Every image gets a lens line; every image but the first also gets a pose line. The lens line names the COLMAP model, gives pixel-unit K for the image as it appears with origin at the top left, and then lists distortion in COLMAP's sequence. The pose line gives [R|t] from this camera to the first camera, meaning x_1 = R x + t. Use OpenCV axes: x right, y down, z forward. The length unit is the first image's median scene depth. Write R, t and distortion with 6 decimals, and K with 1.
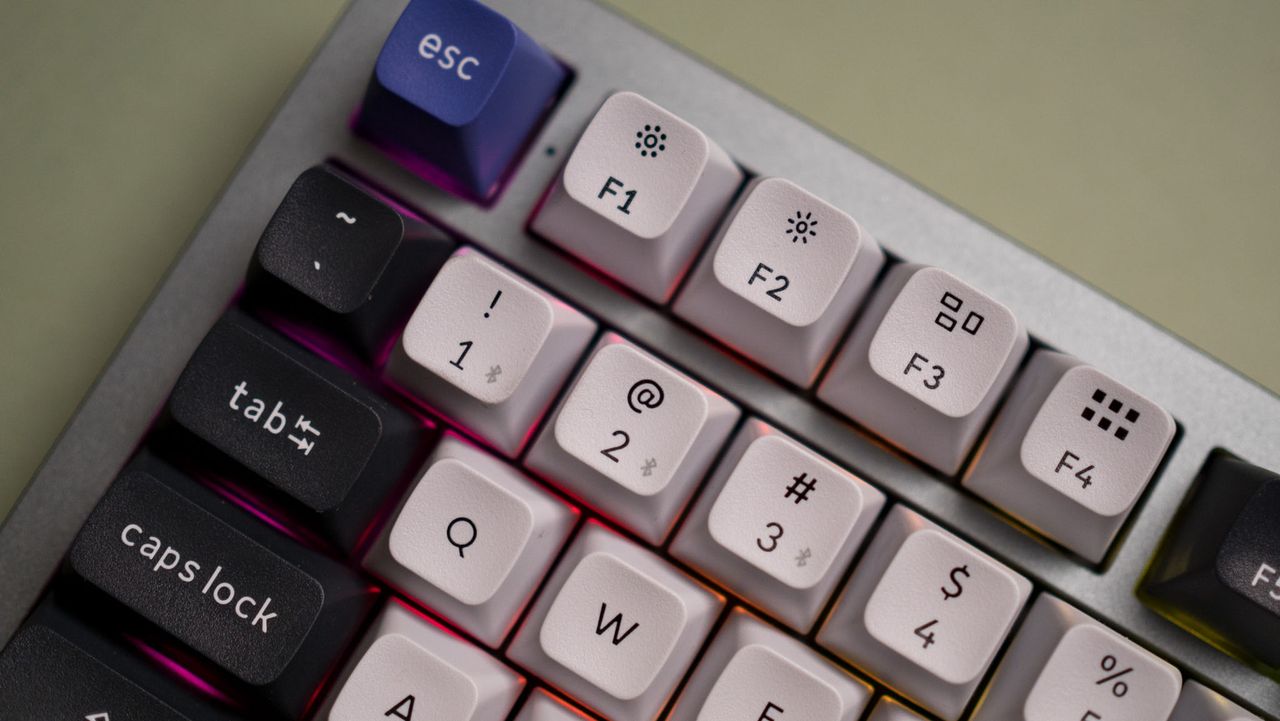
lens RADIAL K [[1860.6, 0, 646.6], [0, 1860.6, 360.4], [0, 0, 1]] dist [-0.123963, 0.000000]
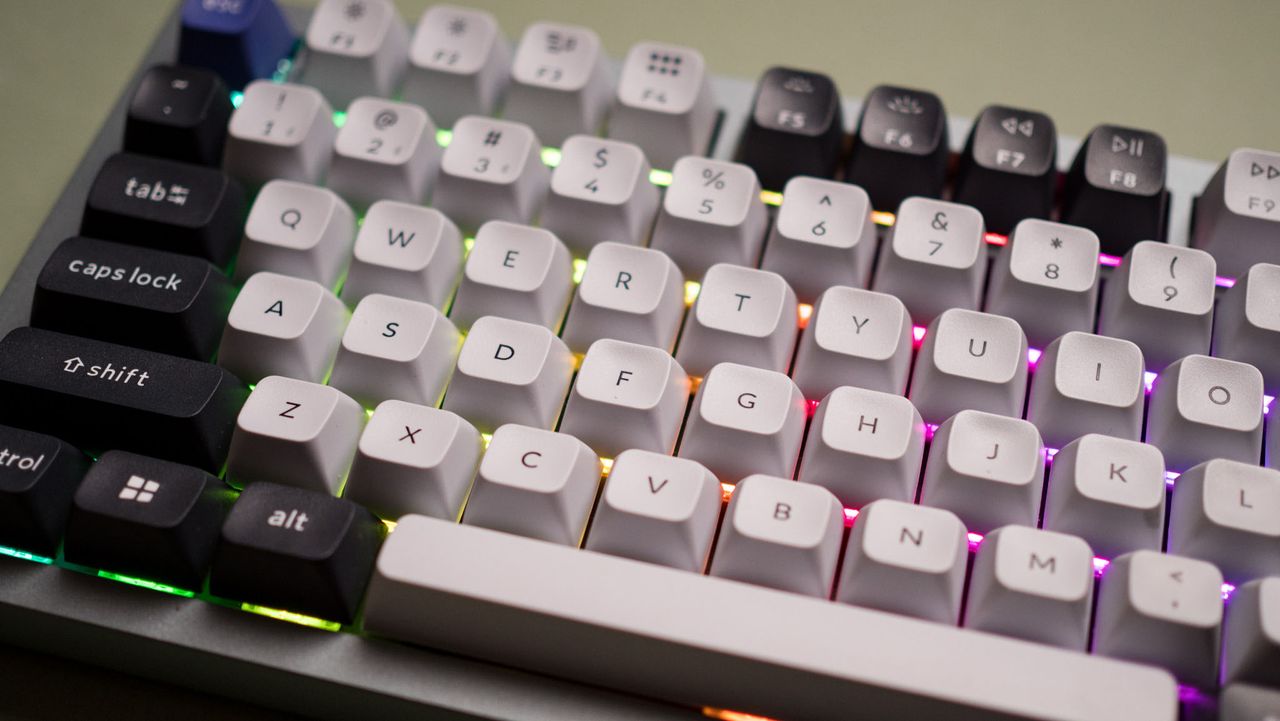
lens RADIAL K [[1860.6, 0, 647.8], [0, 1860.6, 368.6], [0, 0, 1]] dist [-0.123963, 0.000000]
pose [[0.953041, -0.228817, 0.198381, -0.151199], [0.294636, 0.852021, -0.432723, 0.959488], [-0.070010, 0.470853, 0.879429, -0.321520]]
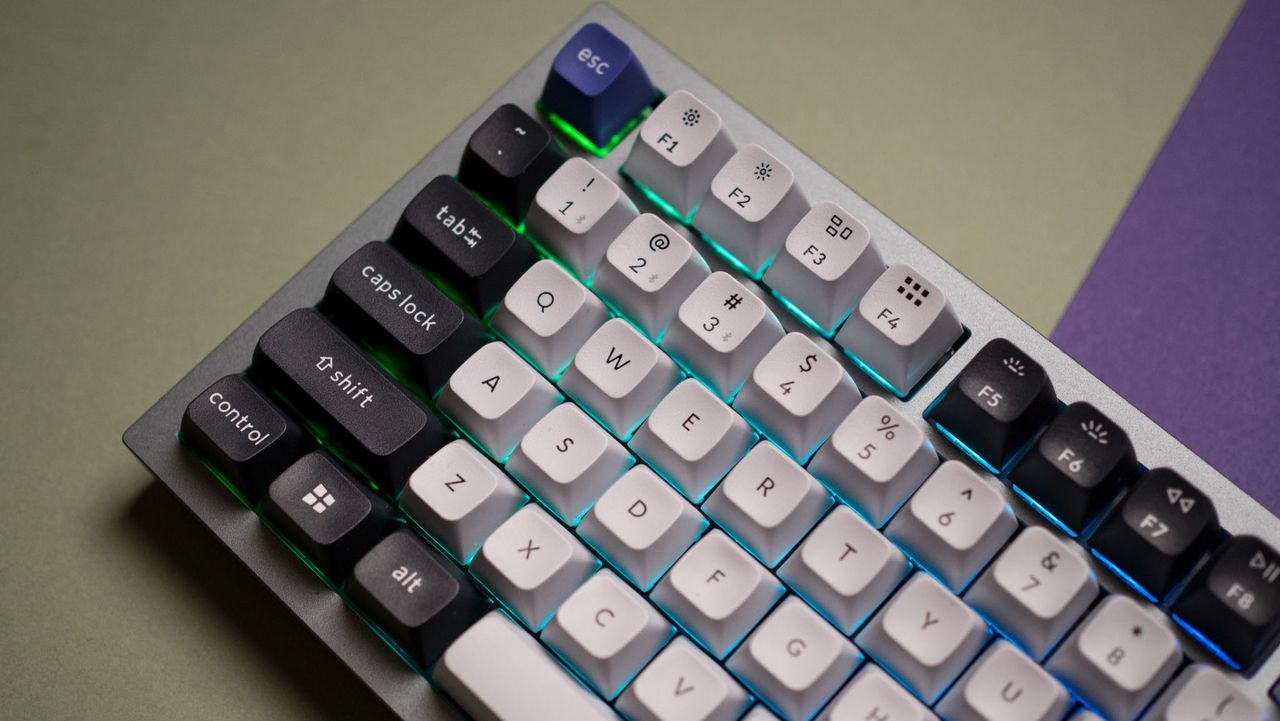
lens RADIAL K [[1860.6, 0, 642.8], [0, 1860.6, 353.4], [0, 0, 1]] dist [-0.123963, 0.000000]
pose [[0.975152, 0.167768, -0.144683, 0.262394], [-0.196819, 0.955856, -0.218179, 0.518086], [0.101692, 0.241234, 0.965124, -0.717915]]
